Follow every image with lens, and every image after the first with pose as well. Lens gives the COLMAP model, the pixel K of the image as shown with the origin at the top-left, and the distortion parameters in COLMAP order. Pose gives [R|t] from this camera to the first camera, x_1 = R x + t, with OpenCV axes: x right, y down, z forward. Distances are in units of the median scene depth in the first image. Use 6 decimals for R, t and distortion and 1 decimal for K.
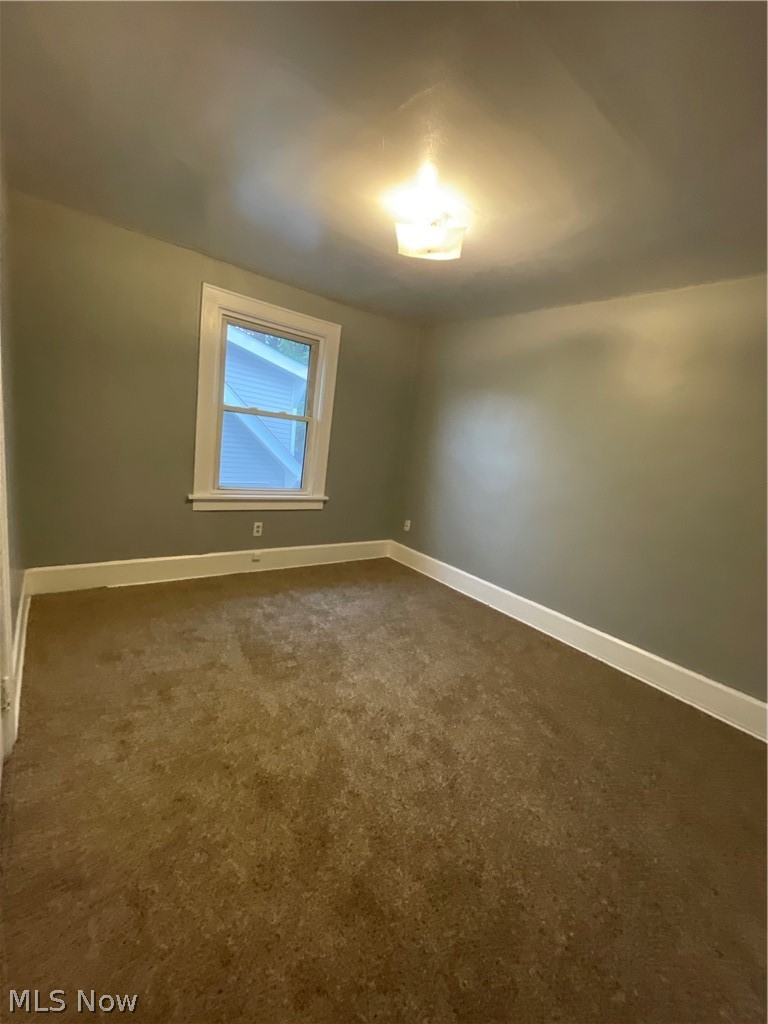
lens RADIAL K [[413.1, 0, 384.6], [0, 413.1, 507.3], [0, 0, 1]] dist [-0.003832, -0.001151]
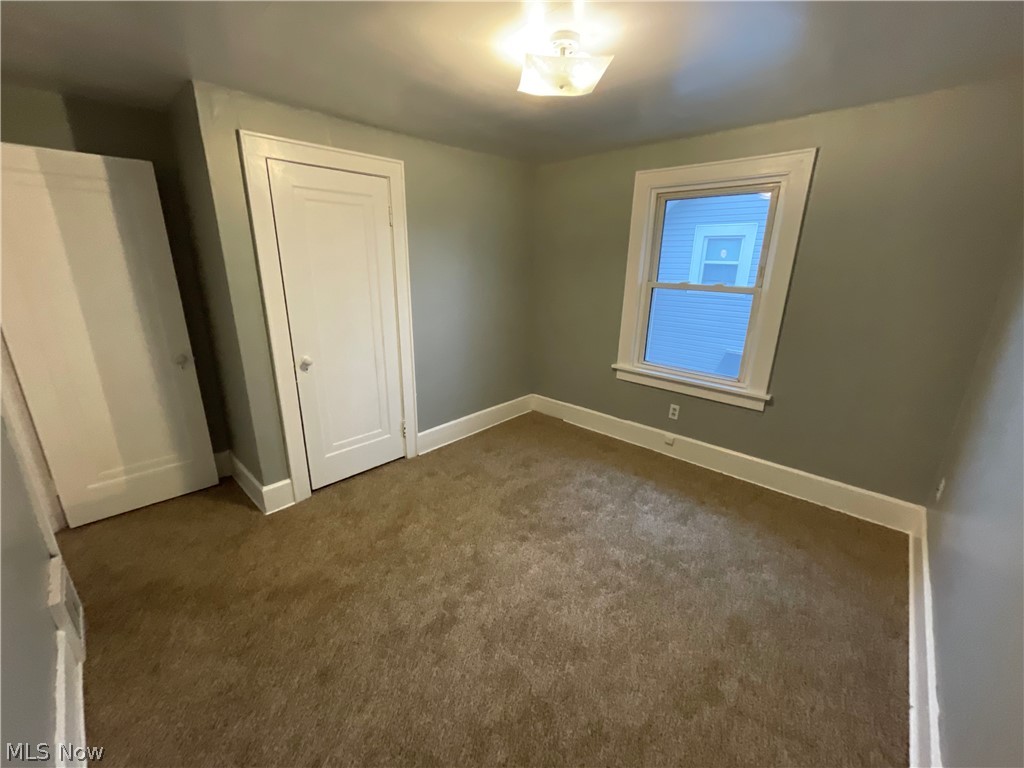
lens RADIAL K [[413.1, 0, 511.9], [0, 413.1, 382.5], [0, 0, 1]] dist [-0.003832, -0.001151]
pose [[0.151842, 0.164099, -0.974687, 0.609743], [-0.166713, 0.976245, 0.138390, -0.091455], [0.974244, 0.141480, 0.175592, 0.526295]]
